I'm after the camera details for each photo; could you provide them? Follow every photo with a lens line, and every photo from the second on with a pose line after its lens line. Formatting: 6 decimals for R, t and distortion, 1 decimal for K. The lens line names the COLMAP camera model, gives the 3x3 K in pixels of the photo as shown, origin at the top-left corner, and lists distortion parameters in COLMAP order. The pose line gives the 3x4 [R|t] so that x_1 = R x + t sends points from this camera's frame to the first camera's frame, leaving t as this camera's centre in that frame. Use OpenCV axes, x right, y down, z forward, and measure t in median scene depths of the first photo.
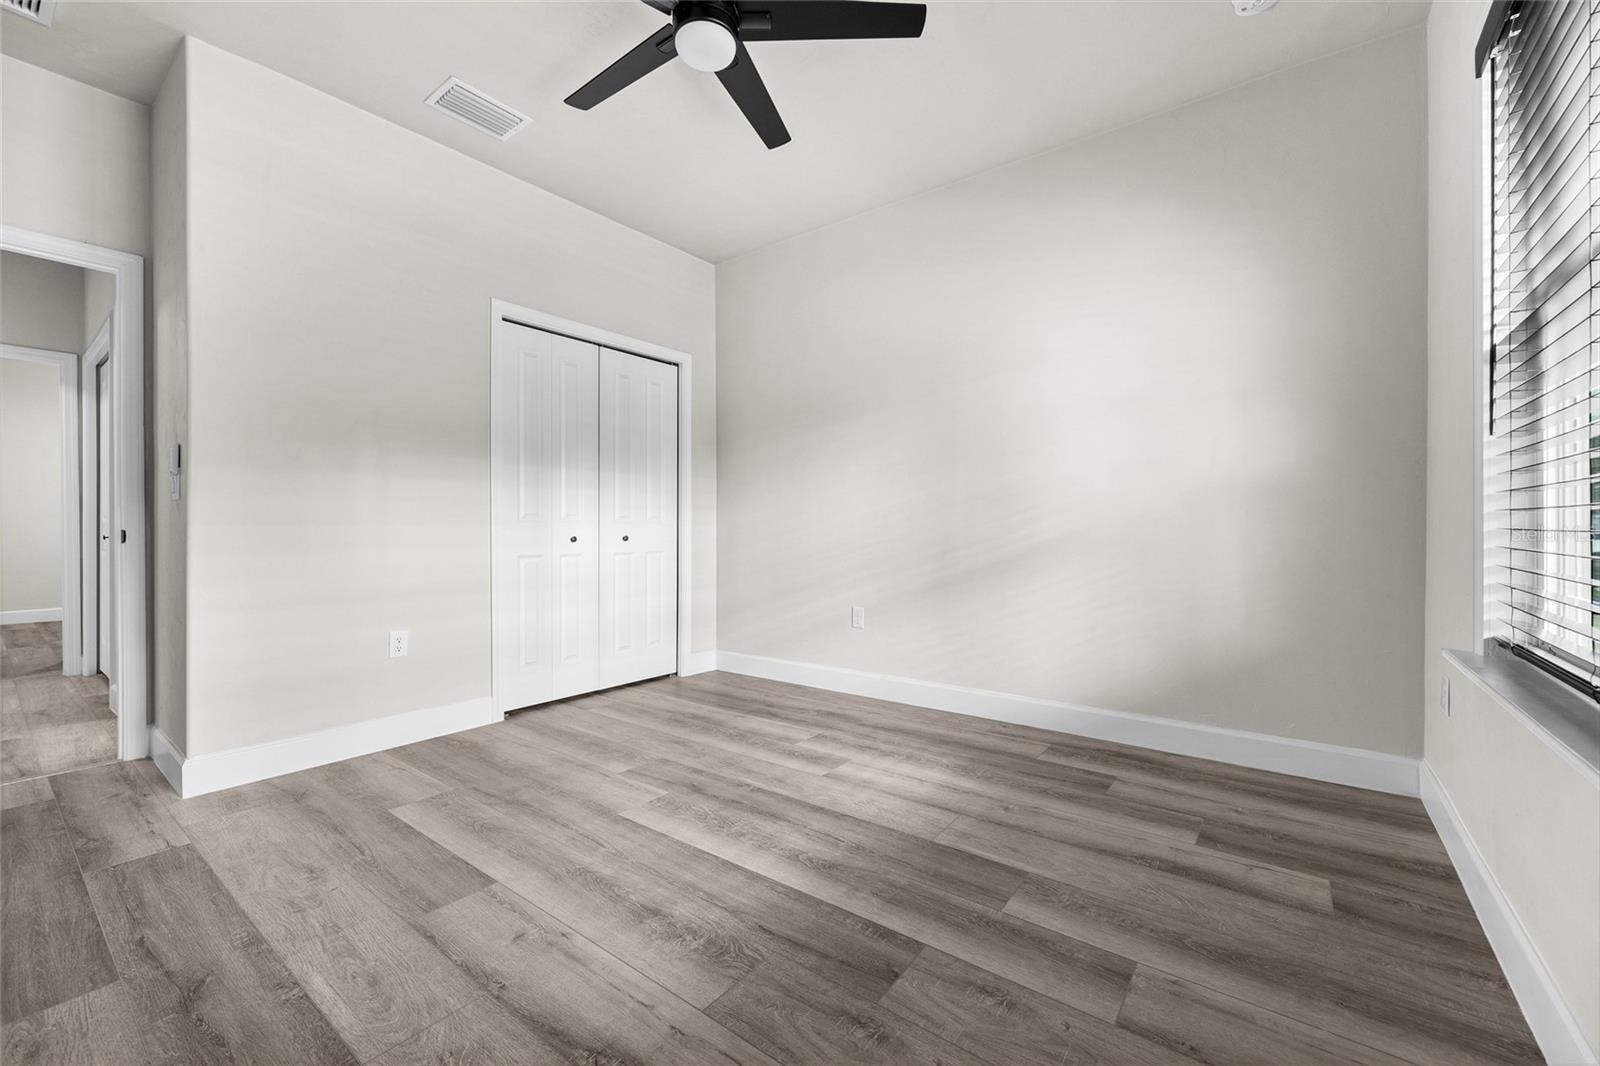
lens RADIAL K [[647.8, 0, 809.8], [0, 647.8, 531.5], [0, 0, 1]] dist [-0.000949, 0.000093]
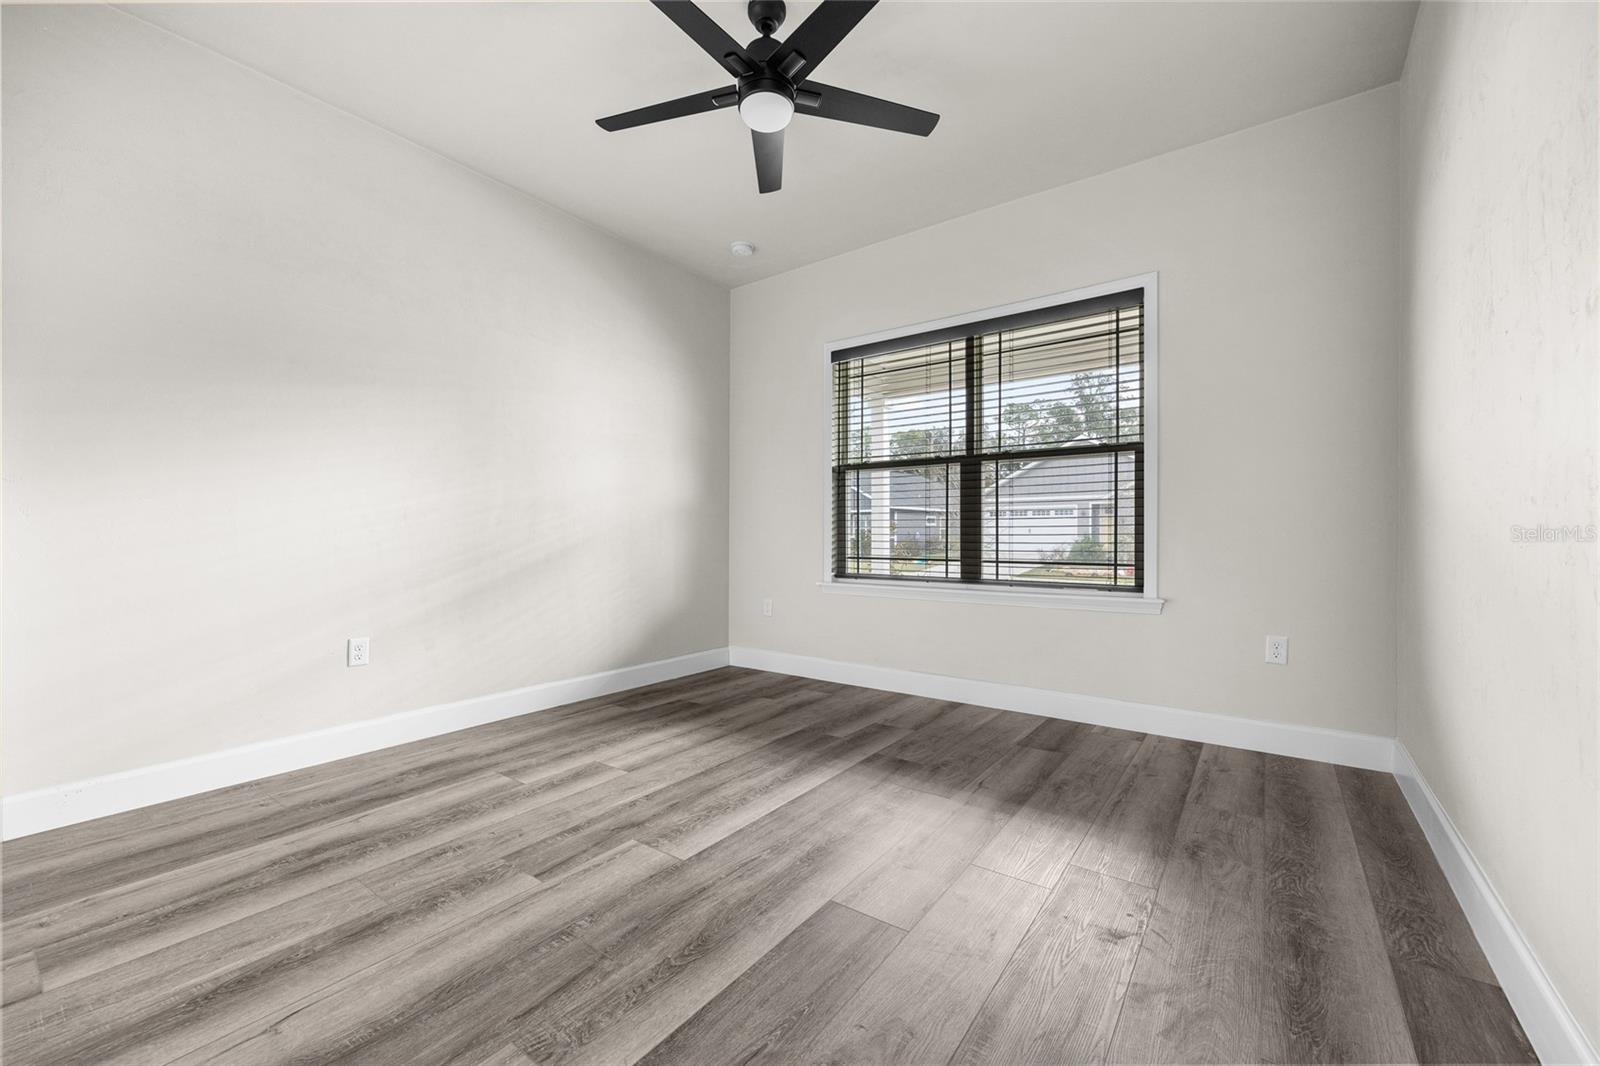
lens RADIAL K [[647.8, 0, 785.4], [0, 647.8, 536.8], [0, 0, 1]] dist [-0.000949, 0.000093]
pose [[-0.003237, -0.001629, 0.999993, -0.941526], [0.006524, 0.999977, 0.001650, 0.001386], [-0.999973, 0.006529, -0.003226, 0.697531]]
